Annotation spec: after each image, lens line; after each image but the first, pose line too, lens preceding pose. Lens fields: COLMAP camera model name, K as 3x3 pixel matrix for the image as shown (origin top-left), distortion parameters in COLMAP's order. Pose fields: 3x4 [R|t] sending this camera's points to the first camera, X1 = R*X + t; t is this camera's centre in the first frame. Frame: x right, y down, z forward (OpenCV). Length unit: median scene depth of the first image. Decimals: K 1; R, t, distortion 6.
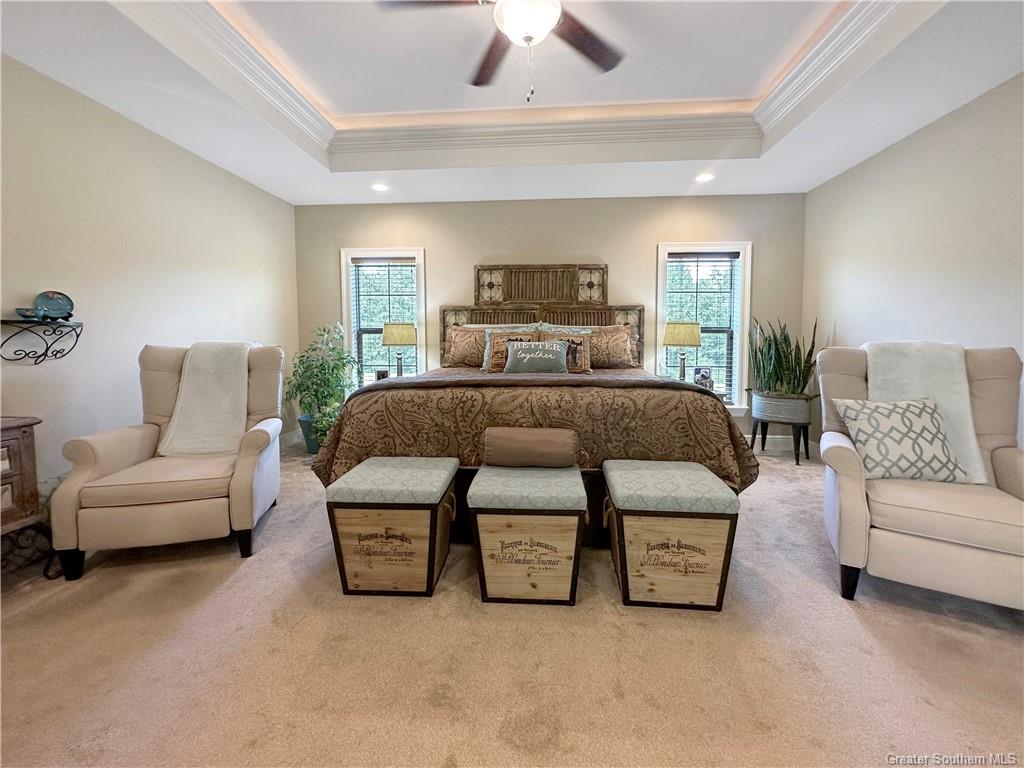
lens RADIAL K [[437.4, 0, 498.6], [0, 437.4, 363.8], [0, 0, 1]] dist [-0.002694, 0.000029]
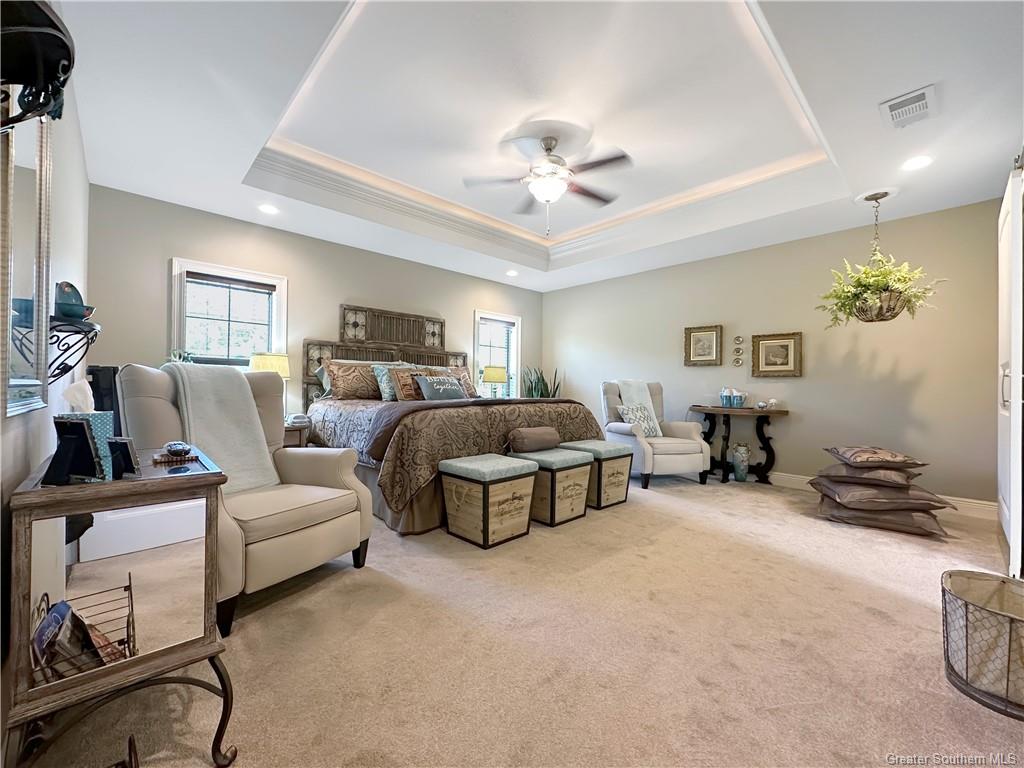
lens RADIAL K [[377.5, 0, 583.9], [0, 377.5, 378.3], [0, 0, 1]] dist [-0.001143, -0.000043]
pose [[0.626928, 0.019569, 0.778832, -0.778863], [0.033828, 0.998058, -0.052308, 0.039416], [-0.778343, 0.059140, 0.625048, -0.018586]]
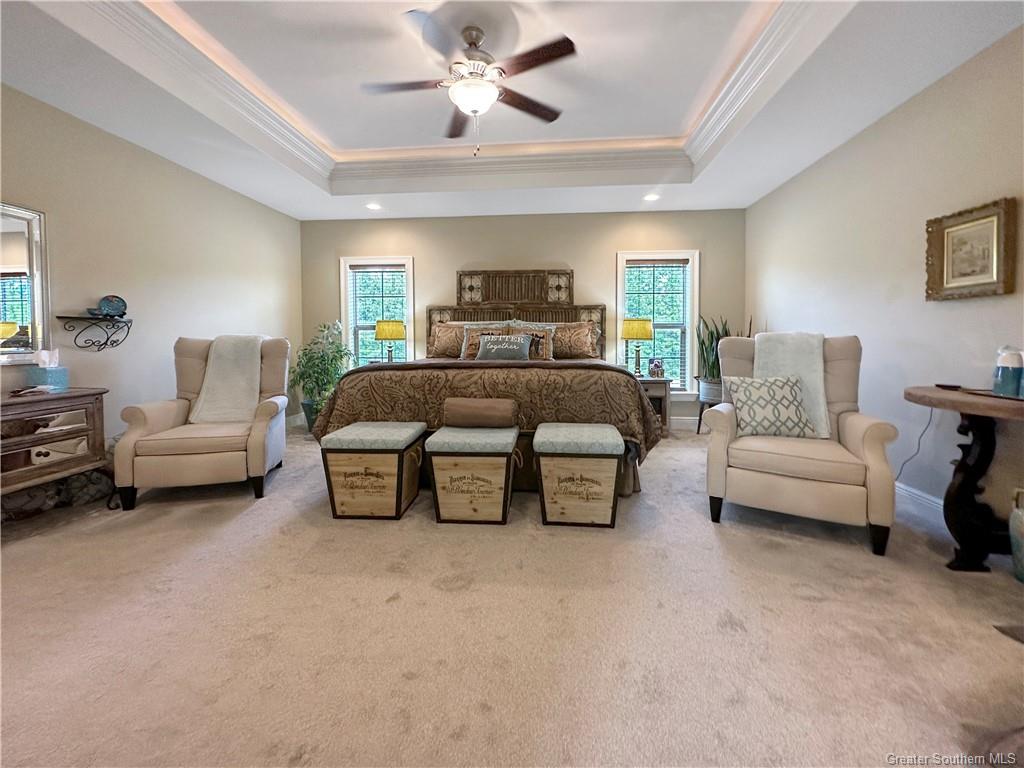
lens RADIAL K [[423.7, 0, 511.5], [0, 423.7, 344.7], [0, 0, 1]] dist [-0.002005, -0.000367]
pose [[0.999565, -0.006149, 0.028854, 0.112539], [0.007325, 0.999139, -0.040826, 0.034269], [-0.028578, 0.041020, 0.998750, -0.240446]]
